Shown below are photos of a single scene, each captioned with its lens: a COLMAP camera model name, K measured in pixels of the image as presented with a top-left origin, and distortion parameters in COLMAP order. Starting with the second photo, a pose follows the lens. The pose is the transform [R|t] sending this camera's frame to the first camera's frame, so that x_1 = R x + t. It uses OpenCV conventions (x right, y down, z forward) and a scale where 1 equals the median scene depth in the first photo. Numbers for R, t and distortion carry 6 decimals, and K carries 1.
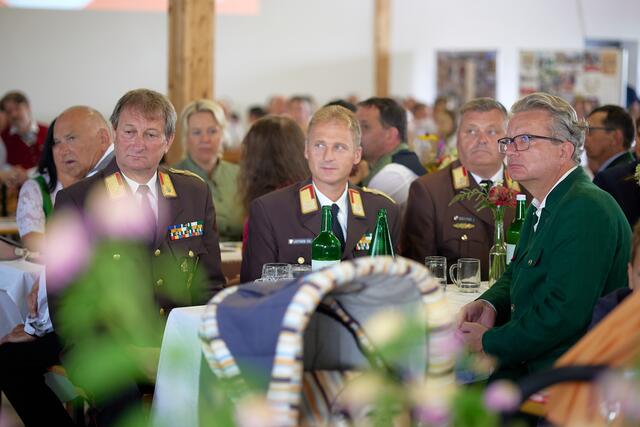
lens RADIAL K [[1518.7, 0, 319.8], [0, 1518.7, 210.8], [0, 0, 1]] dist [0.048887, 0.000000]
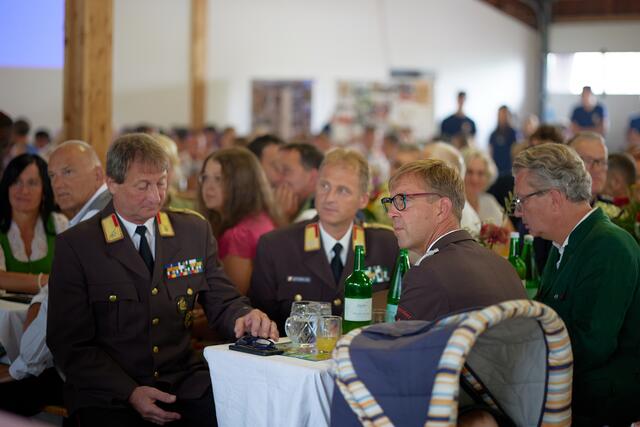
lens RADIAL K [[1518.7, 0, 320.9], [0, 1518.7, 215.9], [0, 0, 1]] dist [0.048887, 0.000000]
pose [[0.988629, -0.003644, 0.150330, -0.152216], [0.005563, 0.999908, -0.012345, -0.009427], [-0.150271, 0.013041, 0.988559, -0.015204]]
